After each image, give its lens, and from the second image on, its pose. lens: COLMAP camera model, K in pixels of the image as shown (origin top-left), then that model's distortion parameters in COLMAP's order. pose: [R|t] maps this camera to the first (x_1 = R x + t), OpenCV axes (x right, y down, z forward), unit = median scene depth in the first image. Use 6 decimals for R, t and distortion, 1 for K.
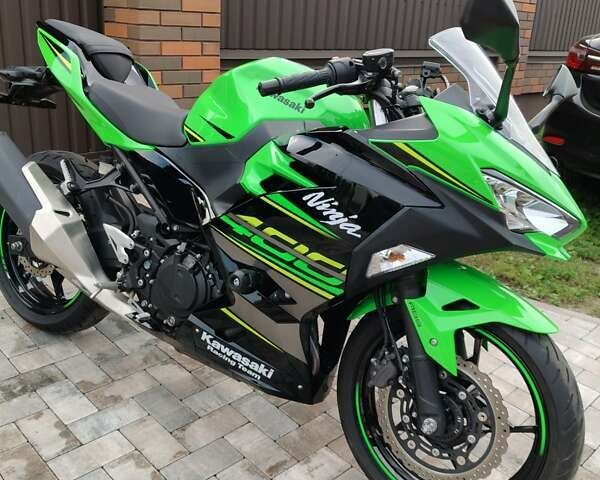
lens RADIAL K [[622.4, 0, 300.1], [0, 622.4, 236.7], [0, 0, 1]] dist [0.017999, 0.000000]
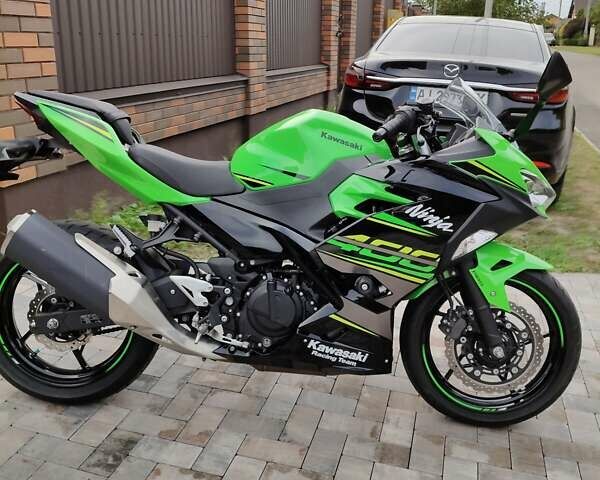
lens RADIAL K [[605.3, 0, 301.6], [0, 605.3, 229.4], [0, 0, 1]] dist [0.041836, 0.000000]
pose [[0.858806, -0.196567, 0.473089, -0.681087], [0.210525, 0.977296, 0.023894, -0.087114], [-0.467045, 0.079076, 0.880691, -0.031398]]
